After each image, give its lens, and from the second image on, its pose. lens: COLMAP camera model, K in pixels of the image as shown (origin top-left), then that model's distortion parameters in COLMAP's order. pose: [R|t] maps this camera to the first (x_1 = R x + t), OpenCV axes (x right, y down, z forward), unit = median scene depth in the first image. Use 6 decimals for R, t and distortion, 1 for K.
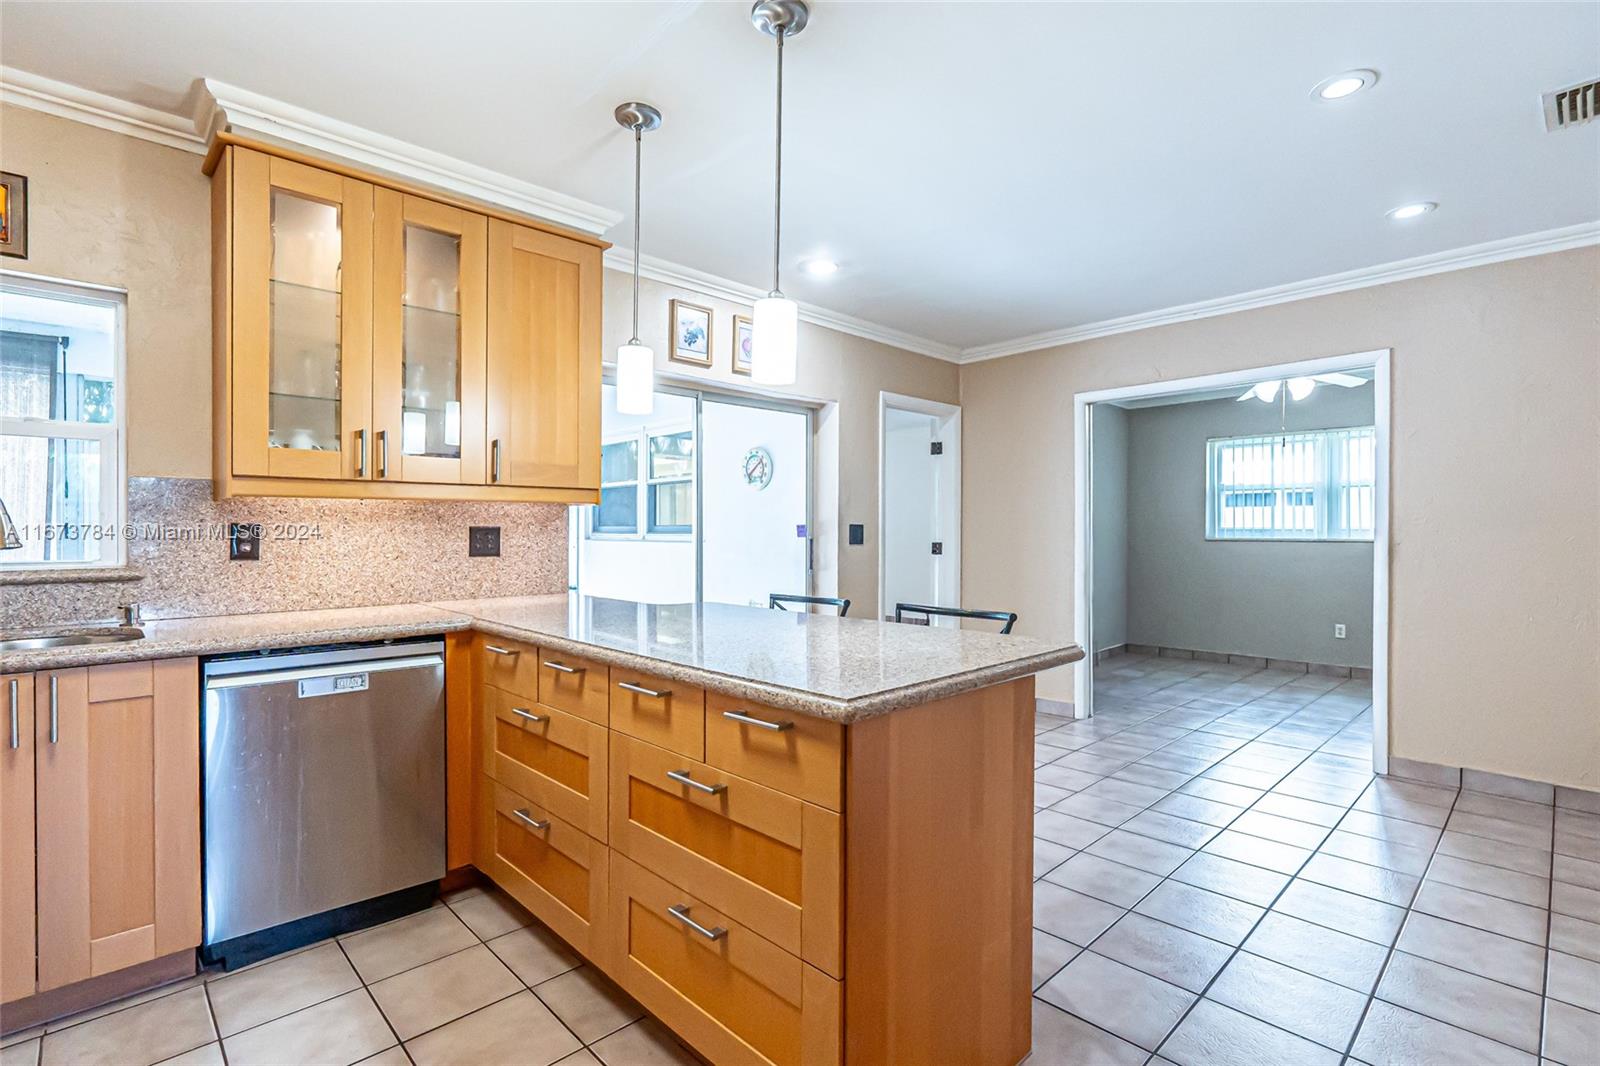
lens RADIAL K [[744.5, 0, 796.0], [0, 744.5, 541.3], [0, 0, 1]] dist [-0.010166, 0.000052]
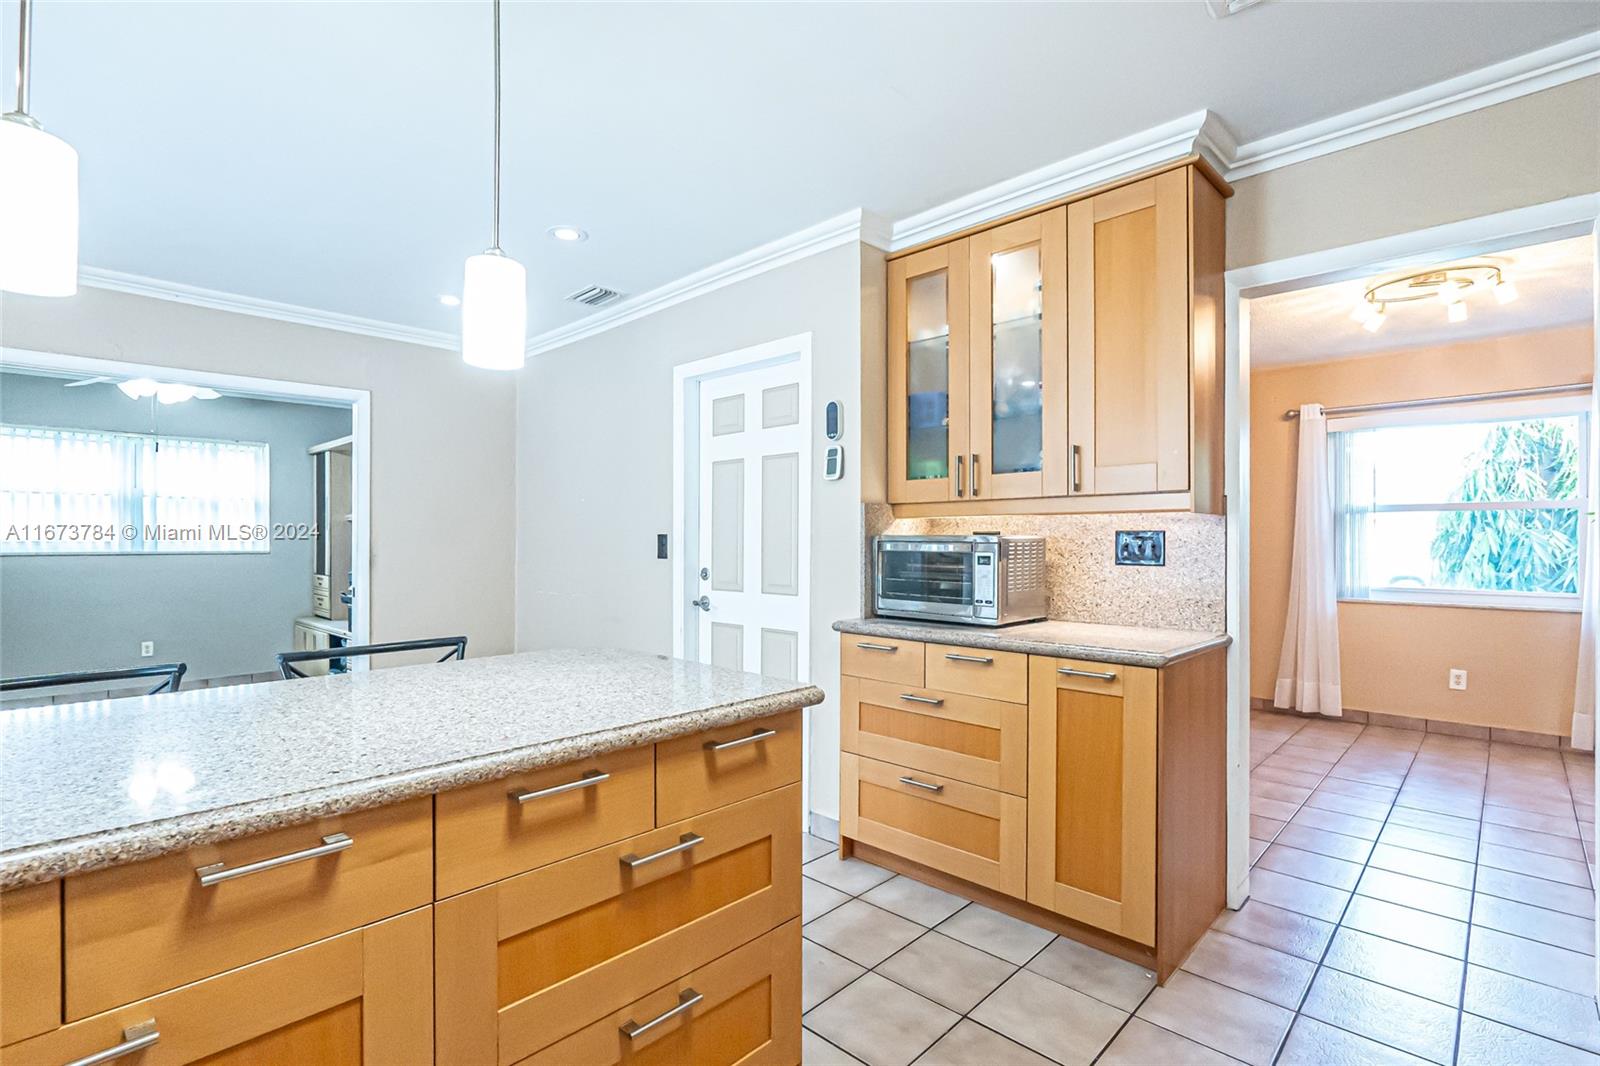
lens RADIAL K [[763.6, 0, 781.4], [0, 763.6, 538.9], [0, 0, 1]] dist [-0.010050, -0.000349]
pose [[-0.039467, 0.002688, 0.999217, -0.644392], [0.011090, 0.999936, -0.002252, -0.019270], [-0.999159, 0.010993, -0.039494, 0.571499]]
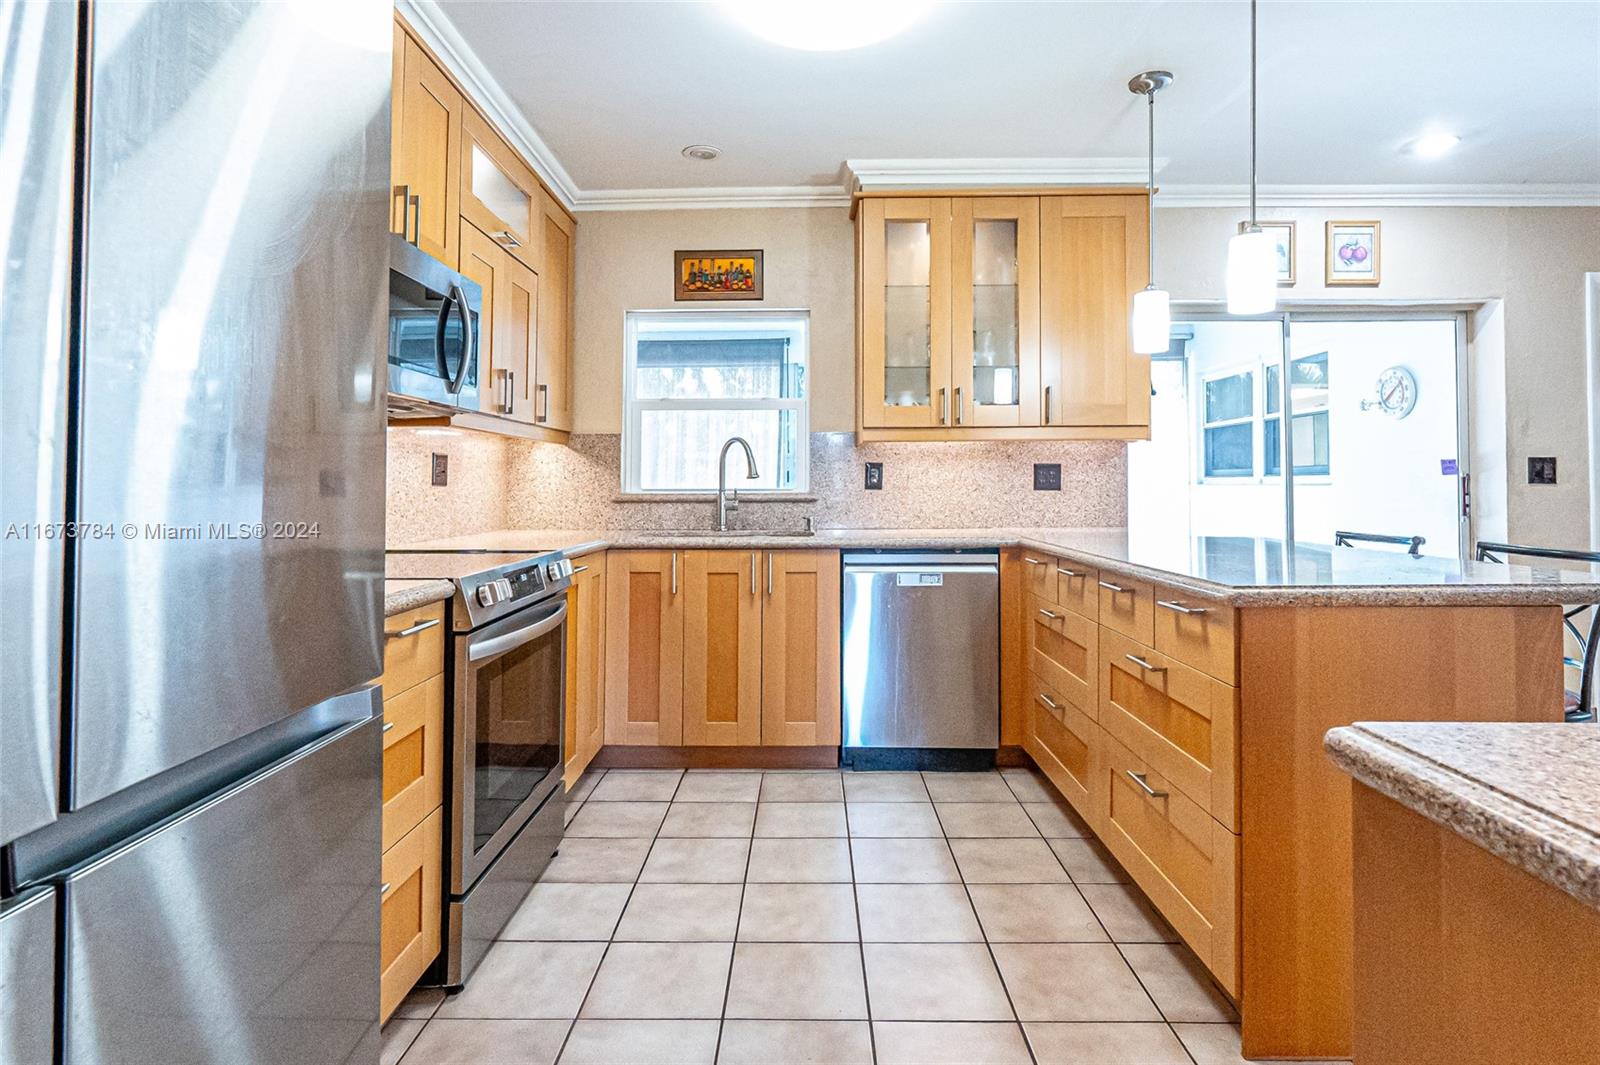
lens RADIAL K [[839.3, 0, 804.4], [0, 839.3, 465.6], [0, 0, 1]] dist [-0.014827, -0.000029]
pose [[0.716825, -0.019483, -0.696980, 0.253835], [-0.005979, 0.999401, -0.034087, 0.035821], [0.697227, 0.028602, 0.716279, -0.210360]]
